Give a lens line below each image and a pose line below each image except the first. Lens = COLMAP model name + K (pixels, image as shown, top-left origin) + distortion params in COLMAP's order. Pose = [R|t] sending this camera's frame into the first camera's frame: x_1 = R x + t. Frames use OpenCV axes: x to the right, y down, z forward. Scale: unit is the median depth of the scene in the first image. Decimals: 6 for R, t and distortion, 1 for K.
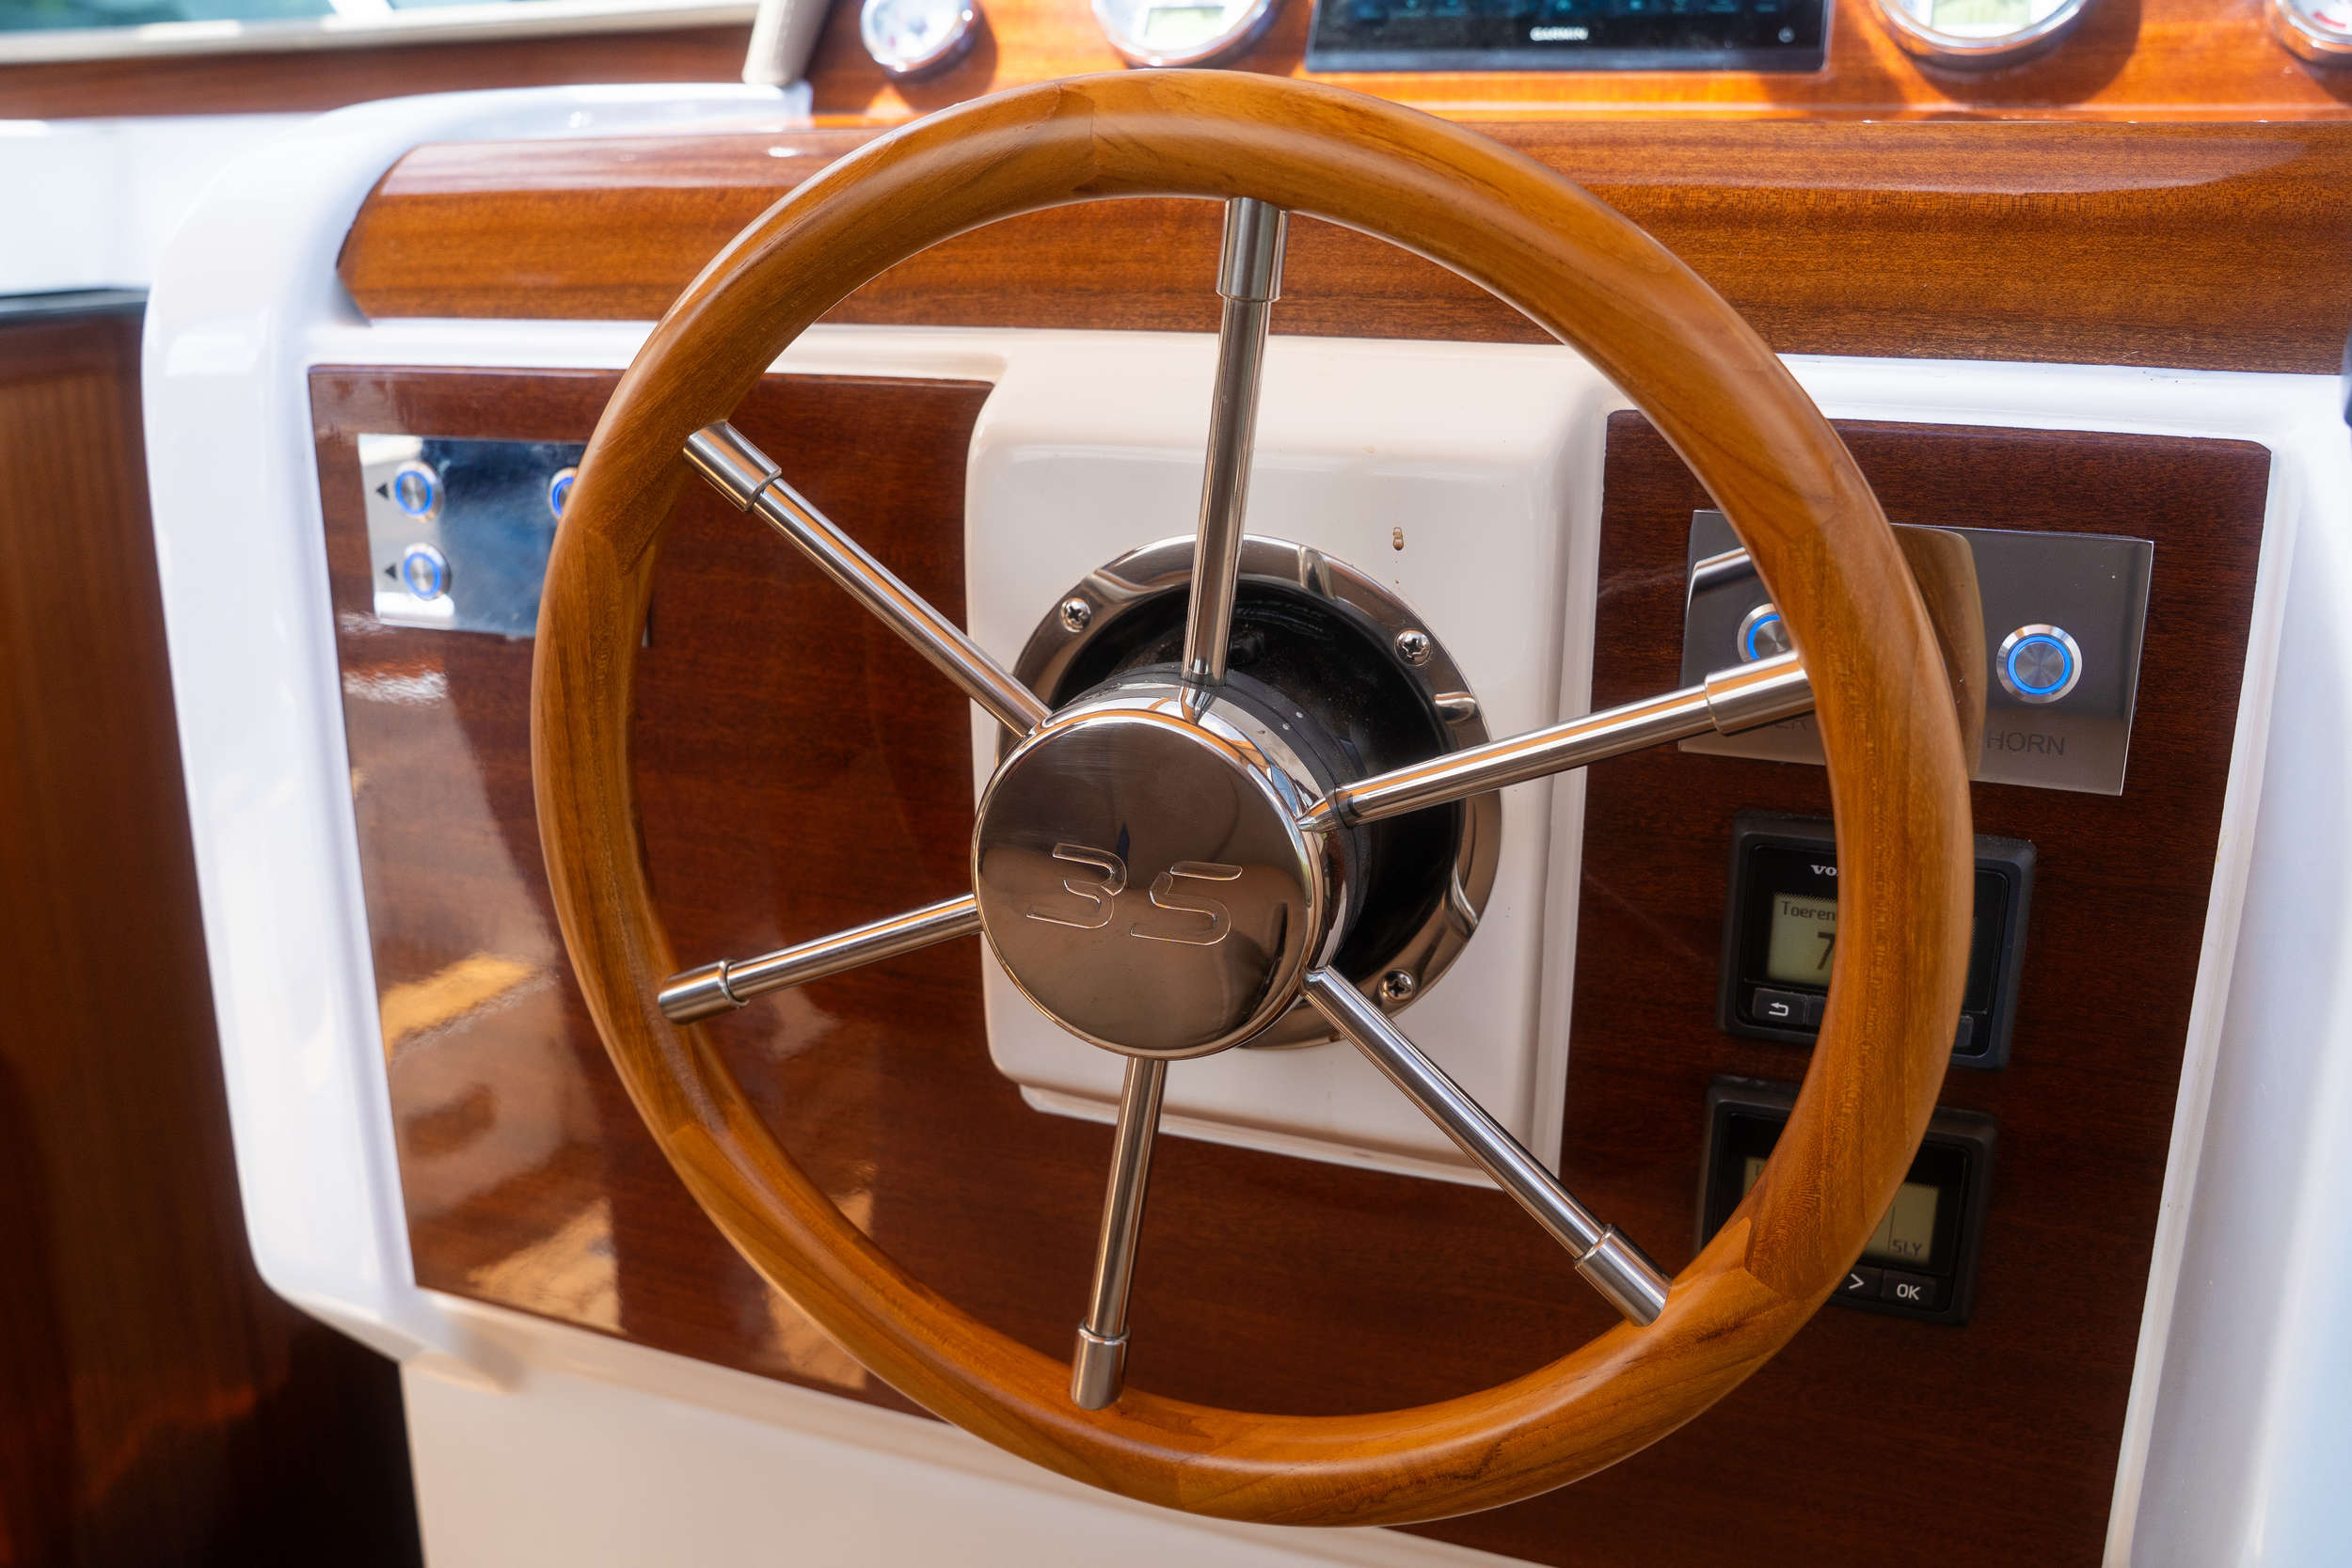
lens RADIAL K [[1915.6, 0, 1177.2], [0, 1915.6, 725.2], [0, 0, 1]] dist [-0.099700, 0.001268]
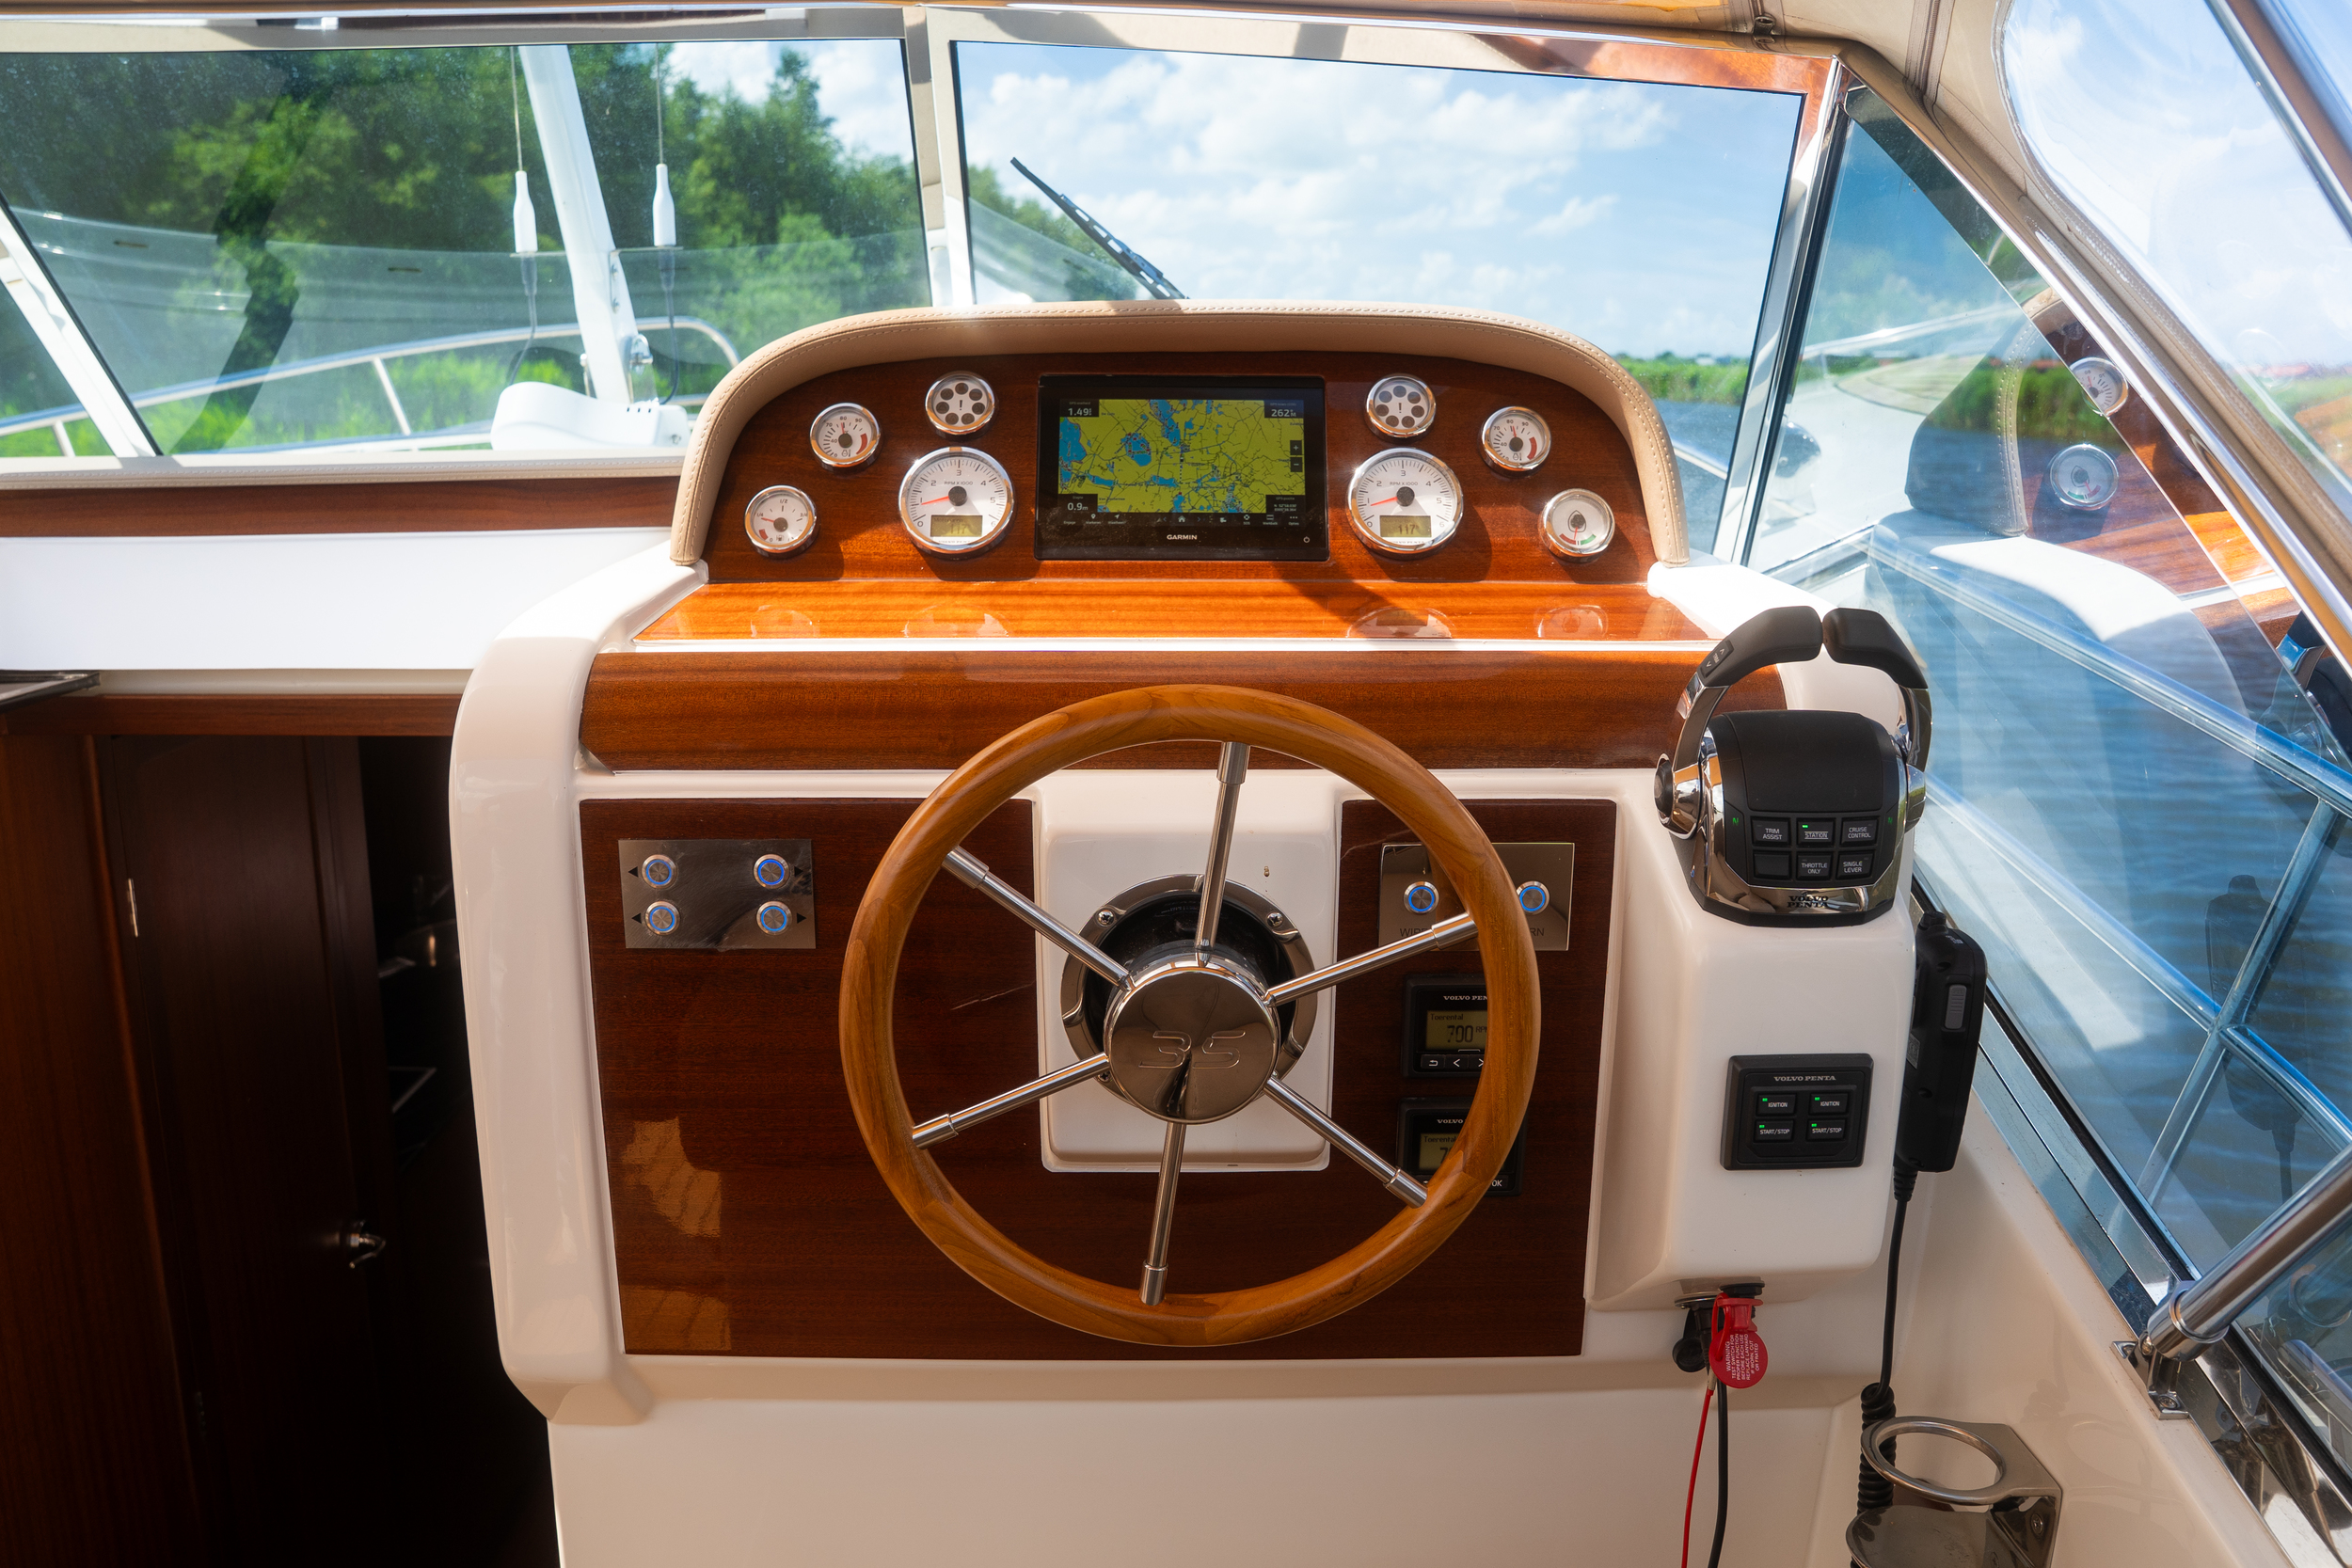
lens RADIAL K [[1630.0, 0, 1176.0], [0, 1630.0, 784.0], [0, 0, 1]] dist [-0.145431, 0.000183]
pose [[0.926049, -0.075385, 0.369799, -0.644017], [0.096119, 0.994646, -0.037940, -0.132324], [-0.364959, 0.070679, 0.928337, -0.672369]]
